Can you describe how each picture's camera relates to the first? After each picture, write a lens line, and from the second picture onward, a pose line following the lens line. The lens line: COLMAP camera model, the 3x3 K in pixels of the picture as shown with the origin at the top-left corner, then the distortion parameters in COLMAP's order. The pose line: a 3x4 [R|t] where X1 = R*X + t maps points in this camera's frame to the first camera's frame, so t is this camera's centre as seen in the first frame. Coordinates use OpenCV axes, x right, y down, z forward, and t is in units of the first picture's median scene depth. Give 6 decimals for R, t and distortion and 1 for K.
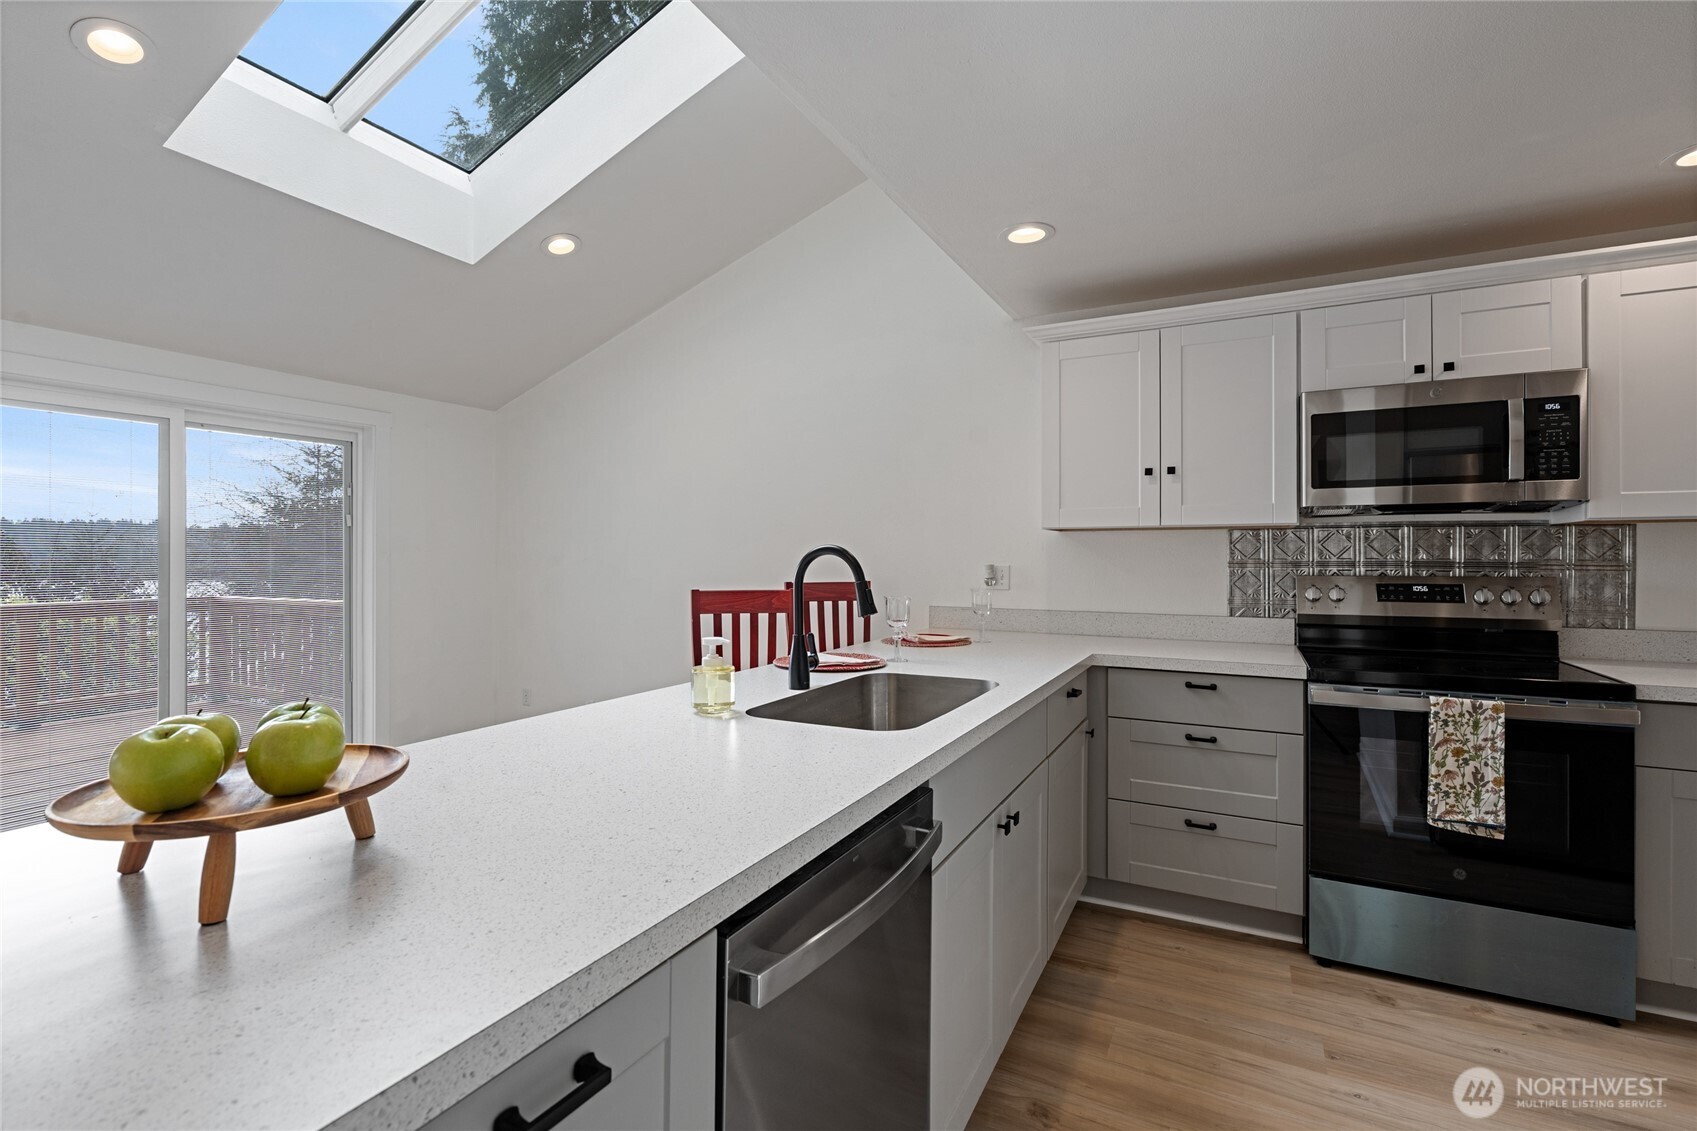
lens RADIAL K [[758.1, 0, 847.8], [0, 758.1, 561.9], [0, 0, 1]] dist [-0.003871, -0.000072]
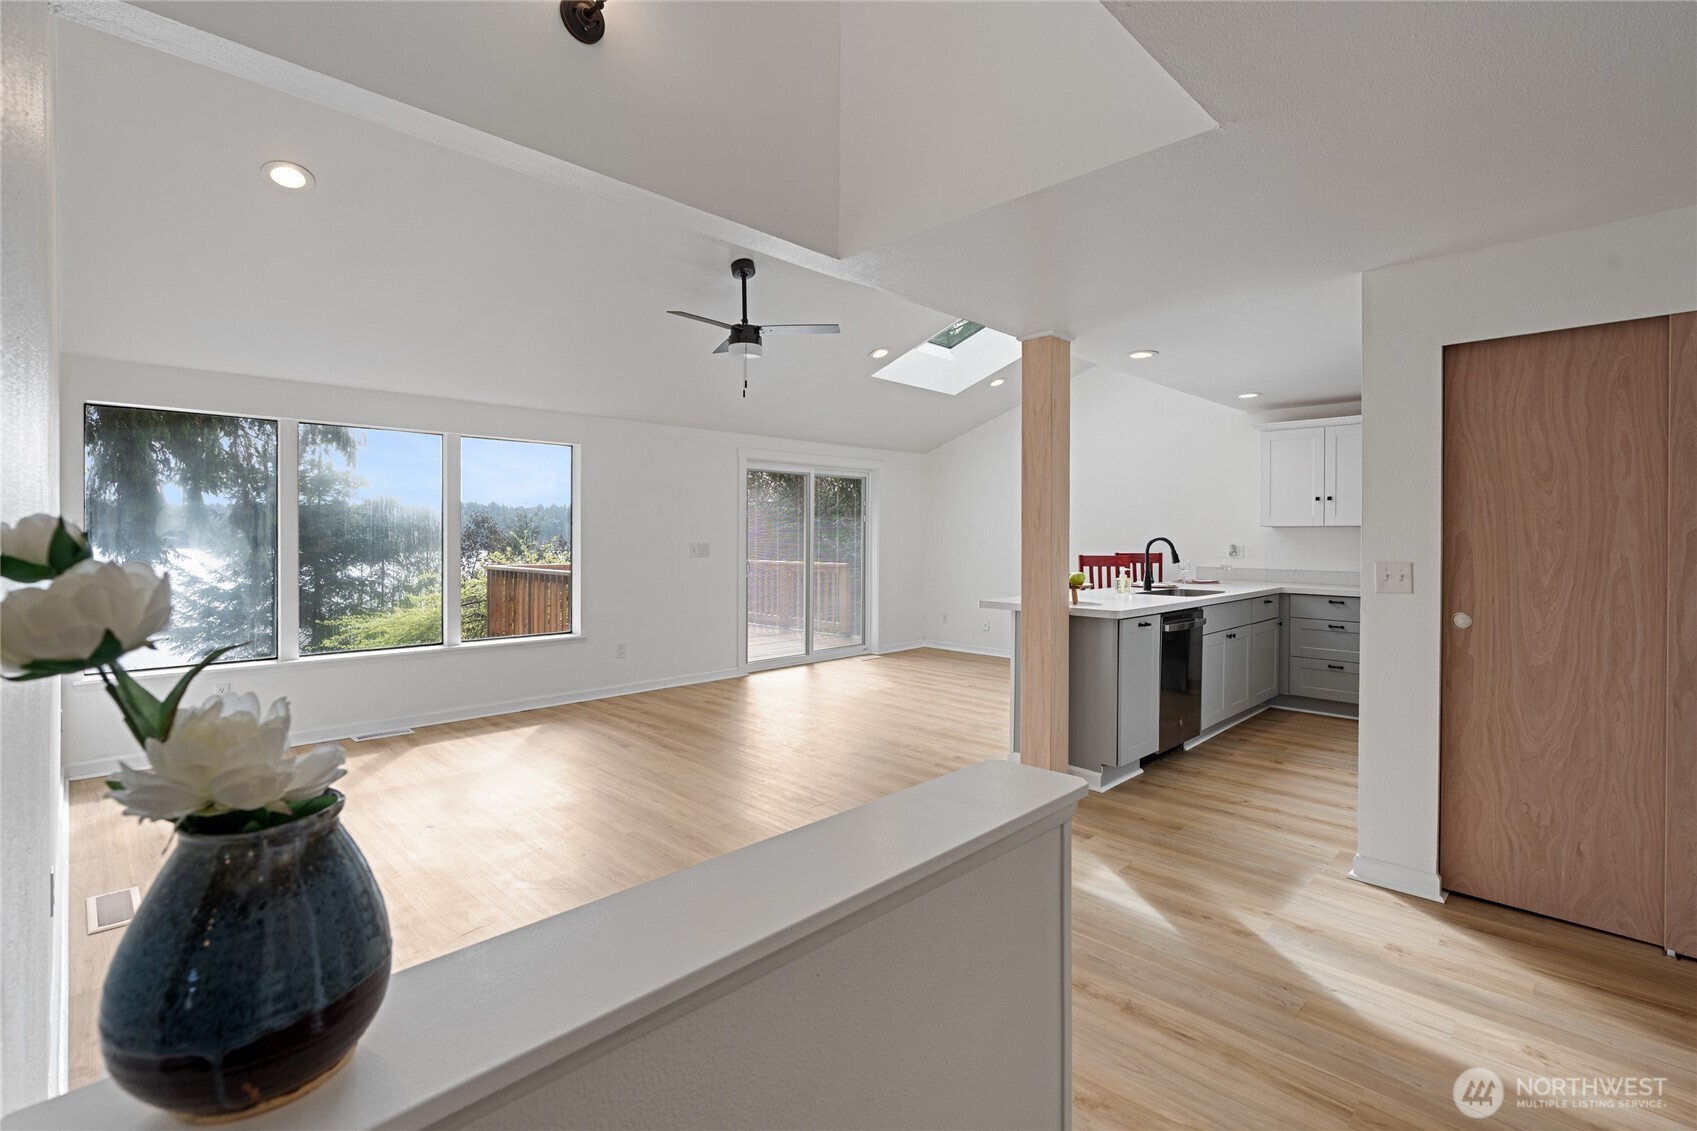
lens RADIAL K [[778.9, 0, 848.6], [0, 778.9, 543.1], [0, 0, 1]] dist [-0.001919, 0.000157]
pose [[0.956750, 0.006058, -0.290847, -0.228060], [-0.004021, 0.999963, 0.007602, -0.015207], [0.290882, -0.006104, 0.956739, -1.596744]]
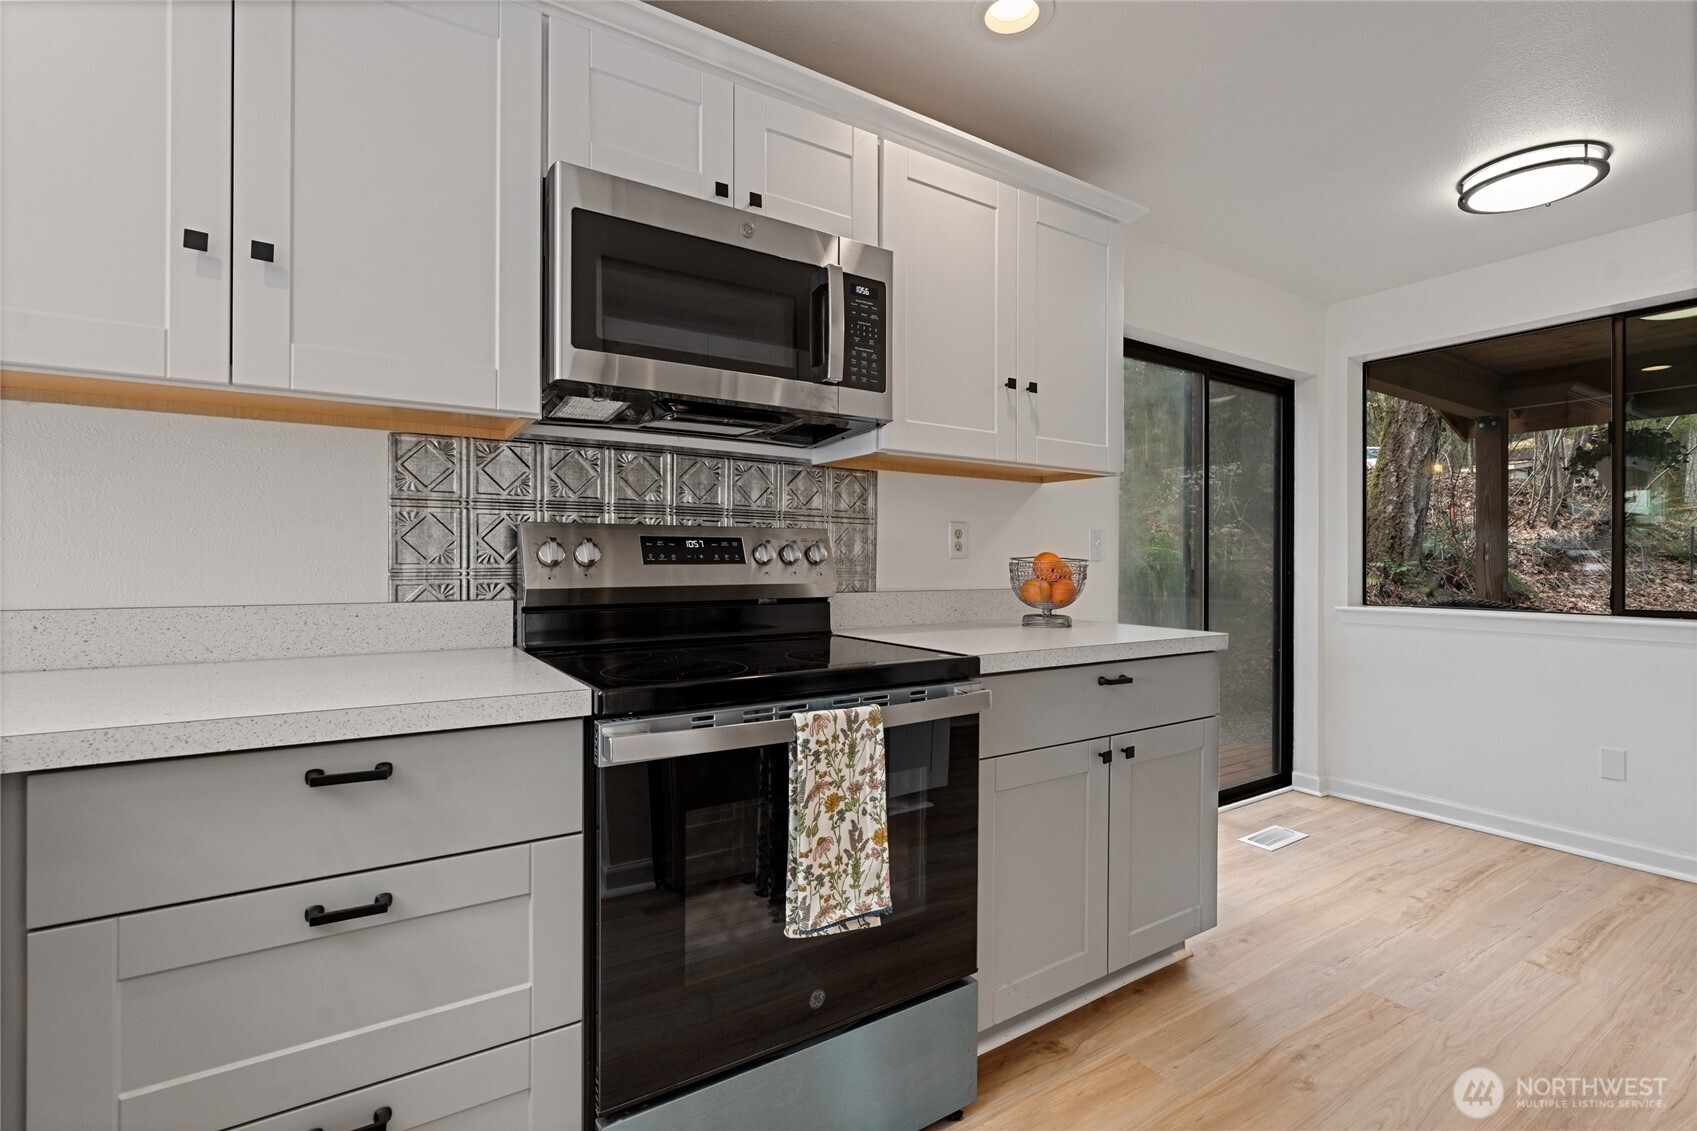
lens RADIAL K [[758.1, 0, 847.8], [0, 758.1, 561.9], [0, 0, 1]] dist [-0.003871, -0.000072]
pose [[0.482417, 0.001652, 0.875940, 0.261540], [-0.000443, 0.999999, -0.001642, 0.057909], [-0.875942, 0.000404, 0.482417, 0.619197]]
